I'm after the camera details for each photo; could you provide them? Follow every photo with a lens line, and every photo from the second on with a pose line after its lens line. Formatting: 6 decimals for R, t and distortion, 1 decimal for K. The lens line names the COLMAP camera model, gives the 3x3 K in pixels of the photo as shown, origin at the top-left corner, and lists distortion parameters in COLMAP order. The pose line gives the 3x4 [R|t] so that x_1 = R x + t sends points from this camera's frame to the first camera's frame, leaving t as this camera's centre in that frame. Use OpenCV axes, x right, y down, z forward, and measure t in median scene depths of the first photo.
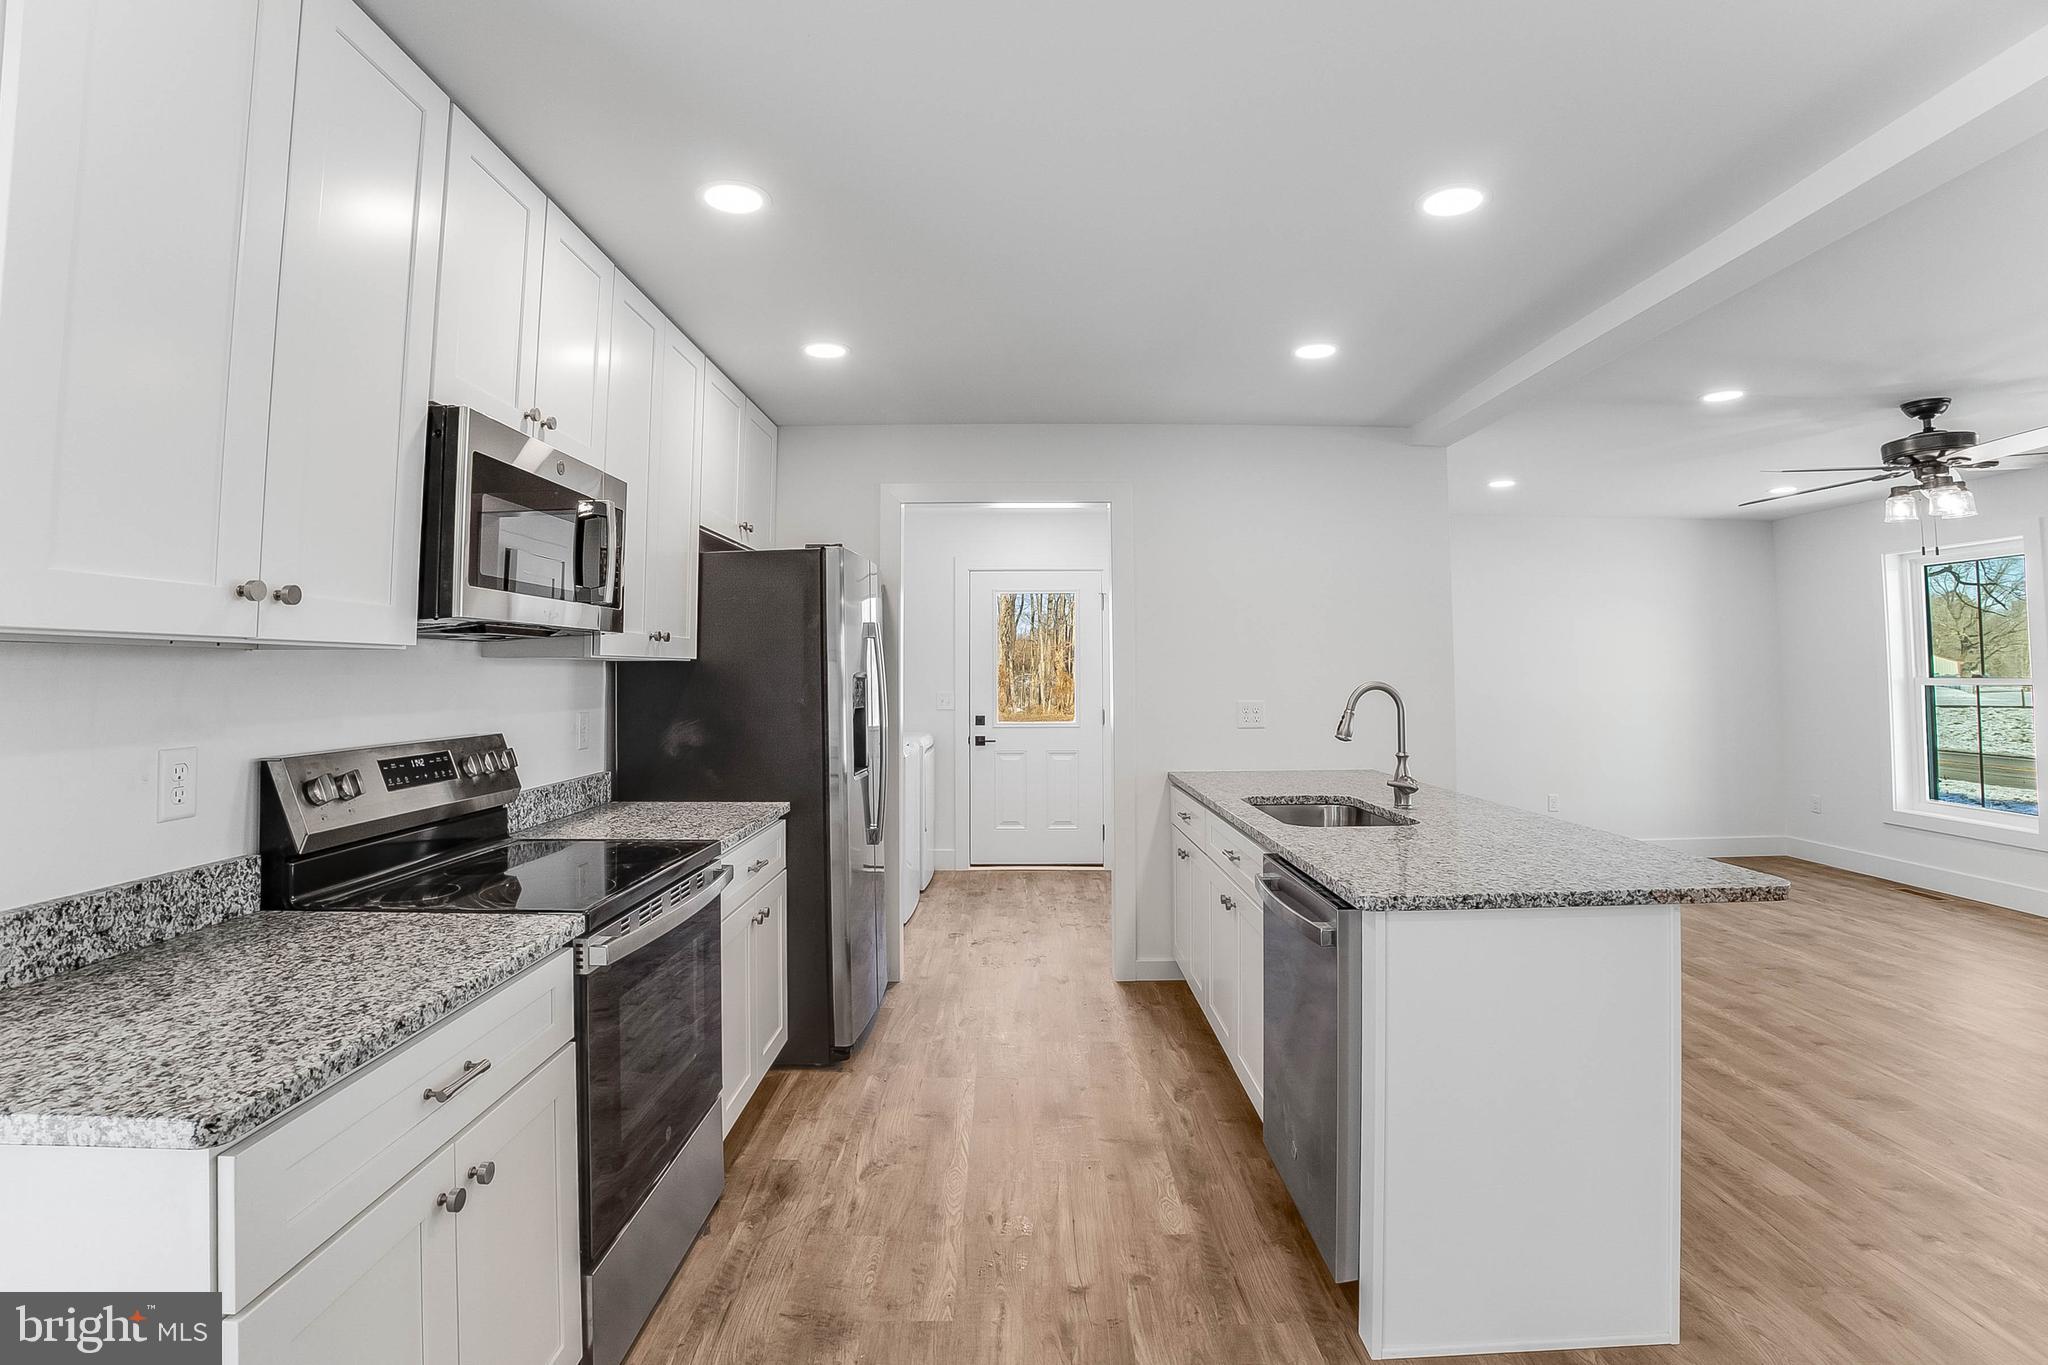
lens RADIAL K [[966.0, 0, 1036.0], [0, 966.0, 655.5], [0, 0, 1]] dist [-0.084534, 0.027288]
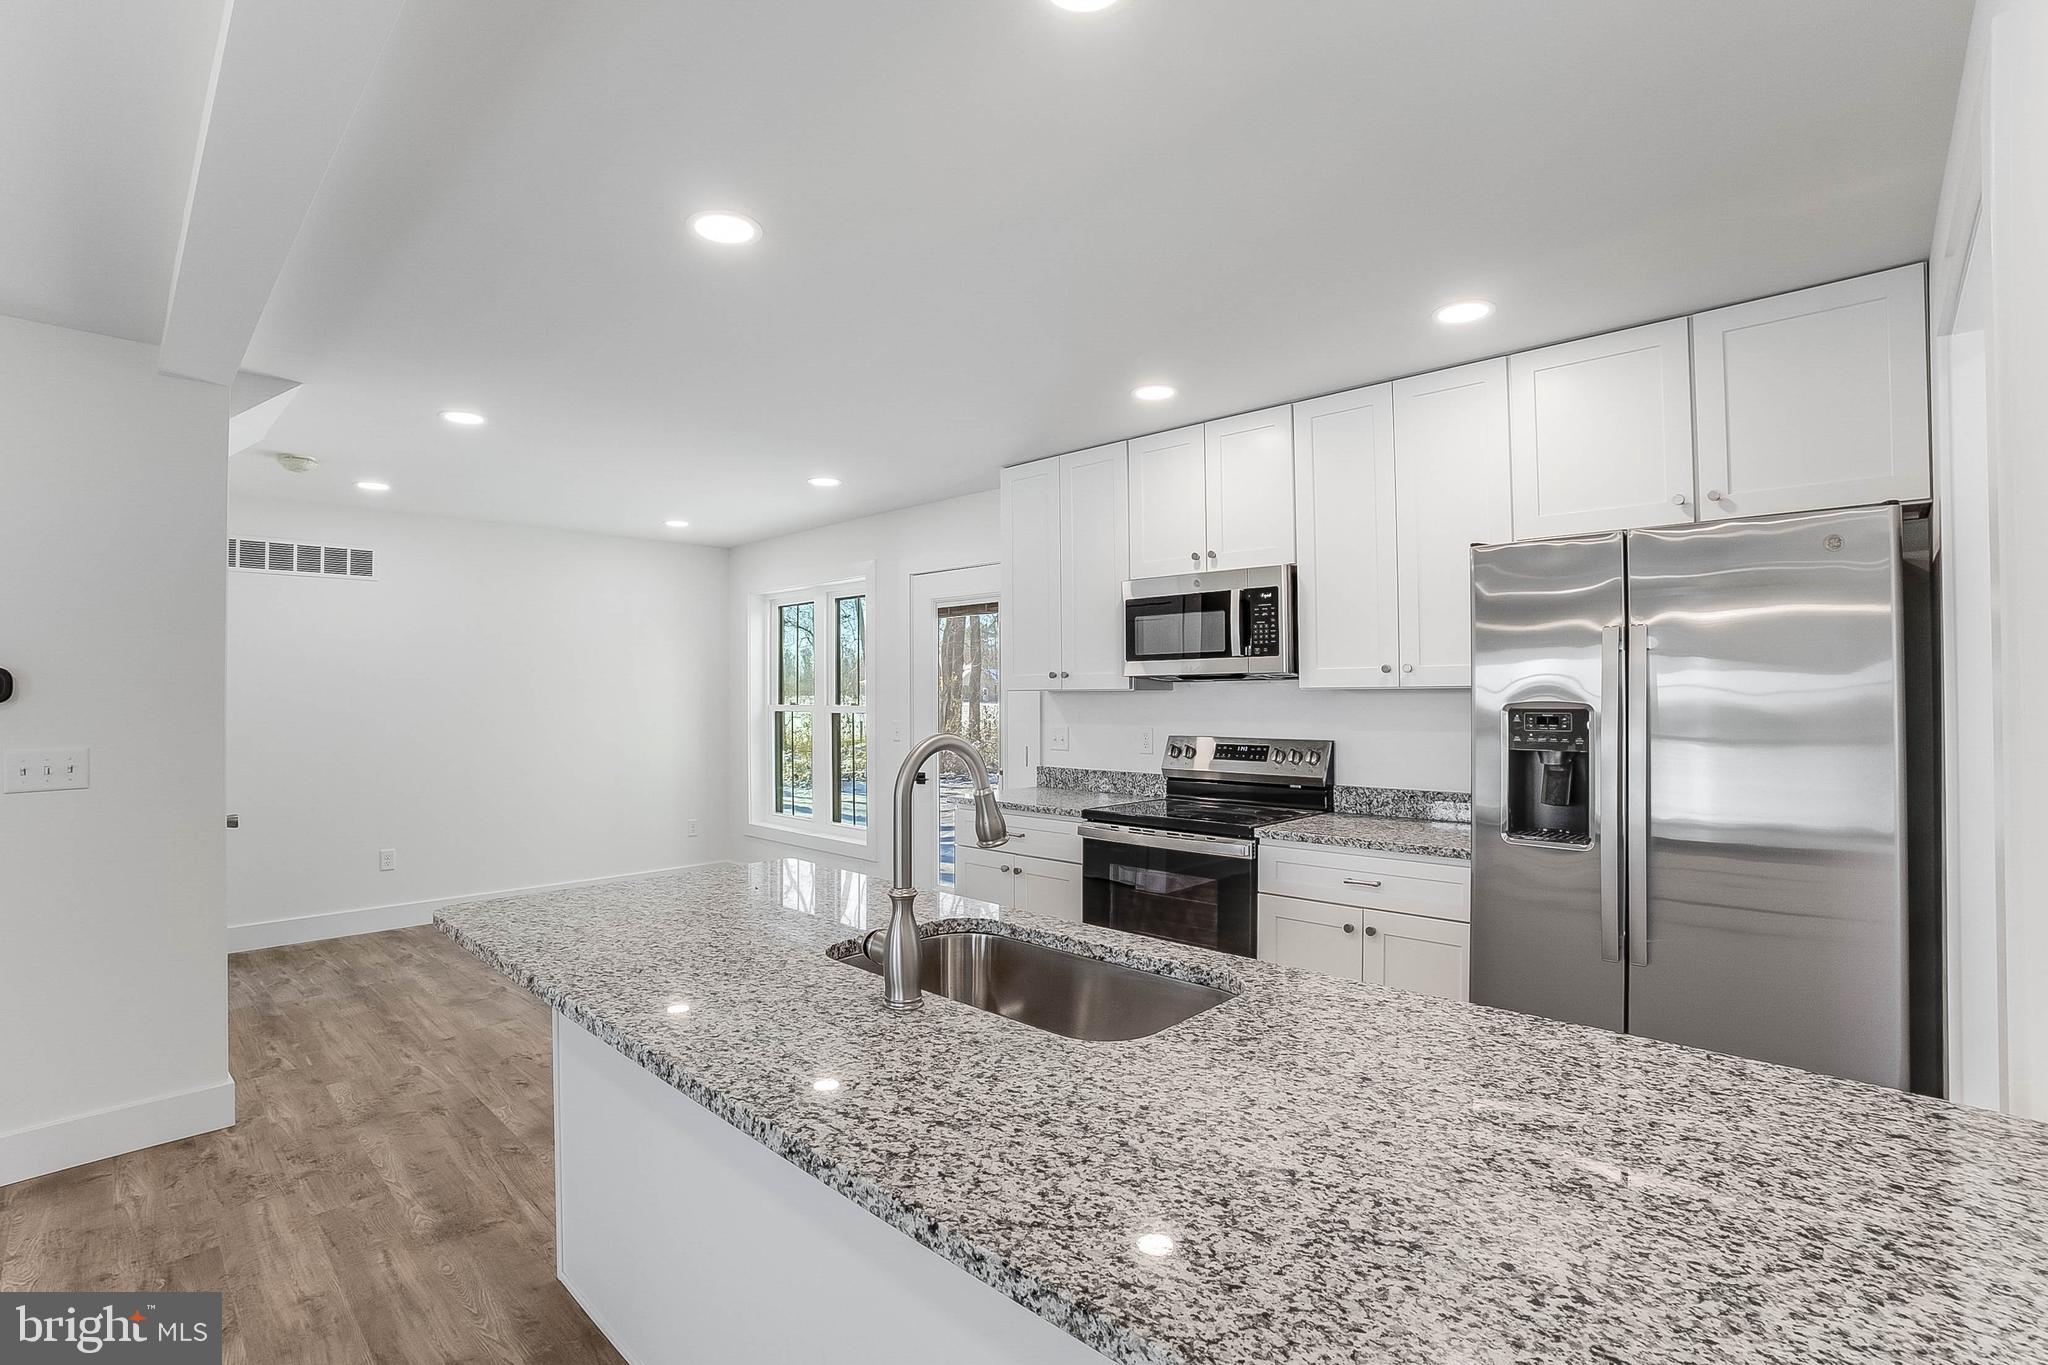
lens RADIAL K [[982.2, 0, 1006.9], [0, 982.2, 692.5], [0, 0, 1]] dist [-0.089805, 0.051617]
pose [[-0.723659, 0.004296, -0.690145, 0.569666], [0.016821, 0.999793, -0.011415, 0.009212], [0.689953, -0.019870, -0.723581, 1.168101]]
